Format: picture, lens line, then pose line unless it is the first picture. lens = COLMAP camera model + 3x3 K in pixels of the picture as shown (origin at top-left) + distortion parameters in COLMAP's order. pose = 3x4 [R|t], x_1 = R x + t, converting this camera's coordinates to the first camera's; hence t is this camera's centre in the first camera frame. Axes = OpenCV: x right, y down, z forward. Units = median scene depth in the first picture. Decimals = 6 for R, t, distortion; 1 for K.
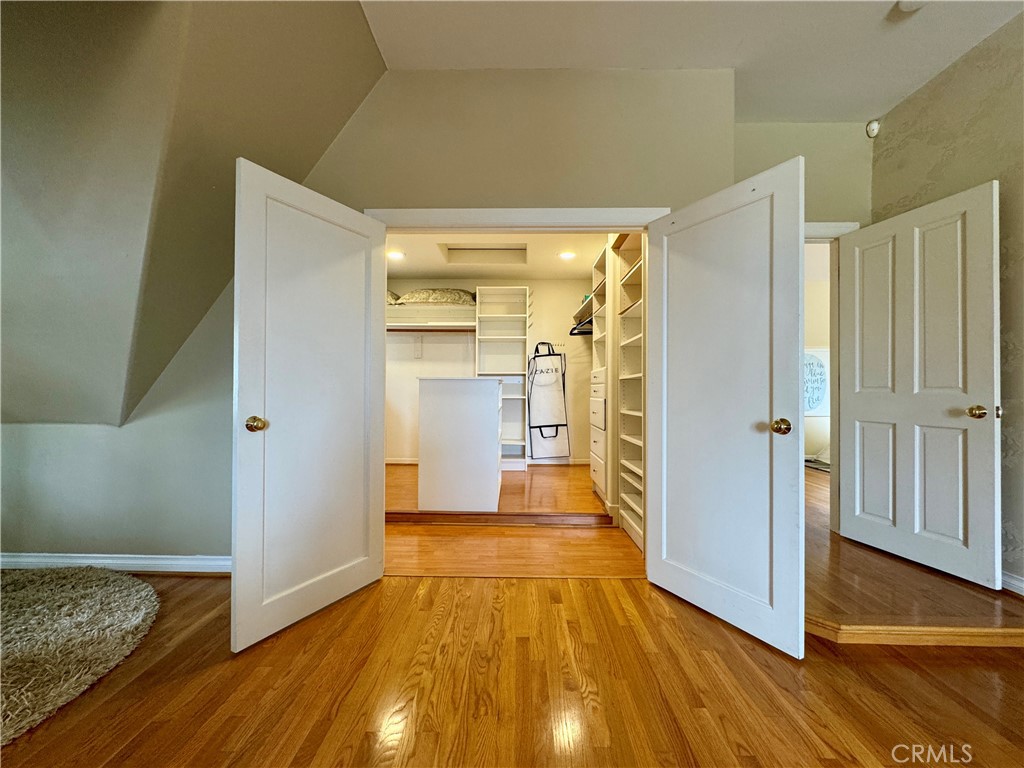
lens RADIAL K [[411.1, 0, 513.4], [0, 411.1, 386.3], [0, 0, 1]] dist [-0.001720, 0.000946]
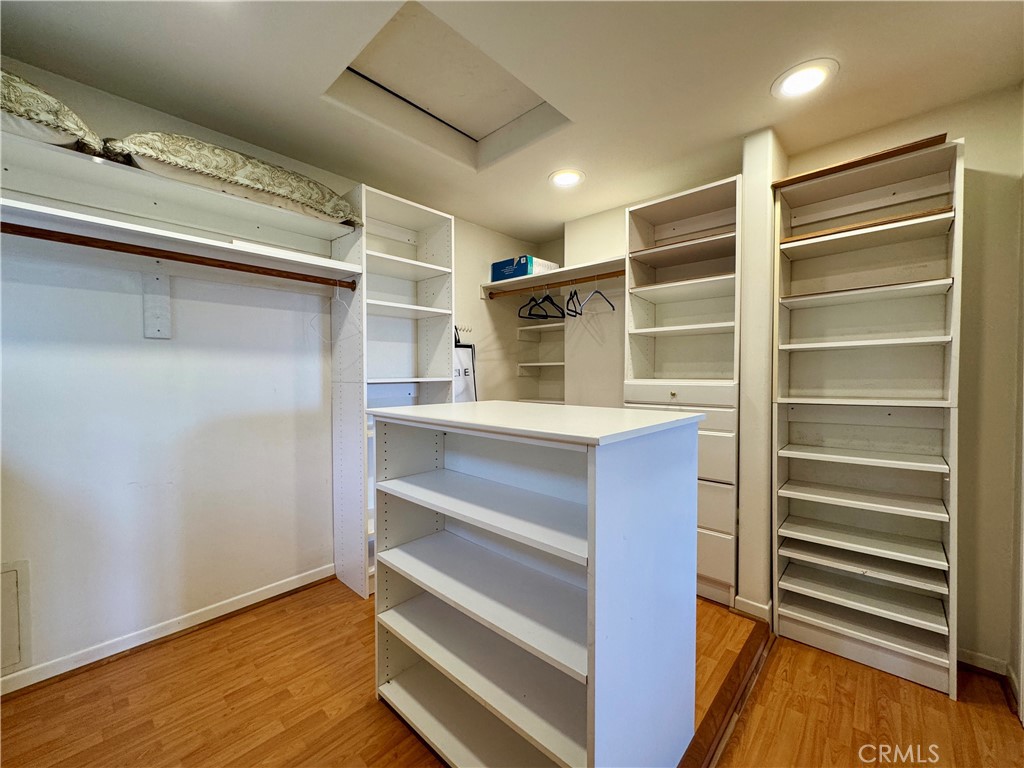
lens RADIAL K [[411.1, 0, 512.0], [0, 411.1, 382.9], [0, 0, 1]] dist [-0.001720, 0.000946]
pose [[0.664470, -0.024461, 0.746915, -0.298323], [-0.000609, 0.999446, 0.033274, -0.043369], [-0.747315, -0.022565, 0.664087, 0.555541]]
